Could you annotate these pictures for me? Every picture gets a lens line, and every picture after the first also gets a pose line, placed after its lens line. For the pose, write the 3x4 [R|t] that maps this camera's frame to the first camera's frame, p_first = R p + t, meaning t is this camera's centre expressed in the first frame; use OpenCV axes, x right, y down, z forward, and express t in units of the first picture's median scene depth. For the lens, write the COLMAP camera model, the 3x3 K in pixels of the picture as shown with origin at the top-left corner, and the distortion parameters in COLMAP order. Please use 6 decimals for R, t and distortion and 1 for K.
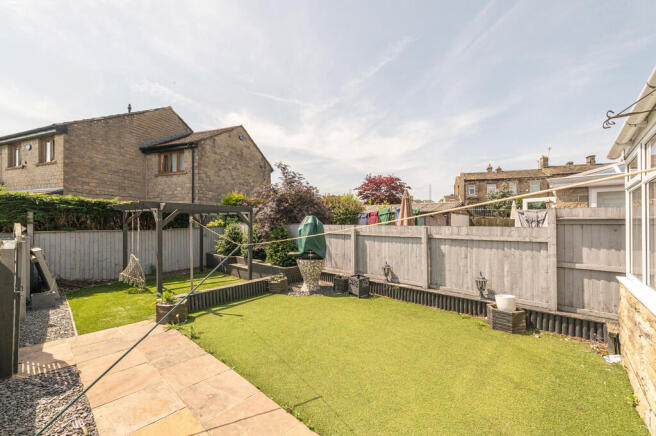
lens RADIAL K [[265.5, 0, 323.5], [0, 265.5, 233.0], [0, 0, 1]] dist [0.013722, -0.000628]
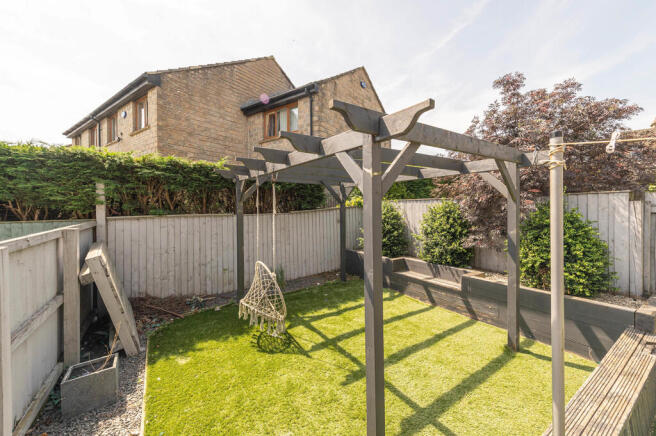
lens RADIAL K [[265.4, 0, 328.0], [0, 265.4, 218.0], [0, 0, 1]] dist [0.020358, -0.000077]
pose [[0.971872, -0.009327, -0.235324, -0.334035], [0.010831, 0.999928, 0.005101, -0.001112], [0.235259, -0.007507, 0.971904, 0.387196]]
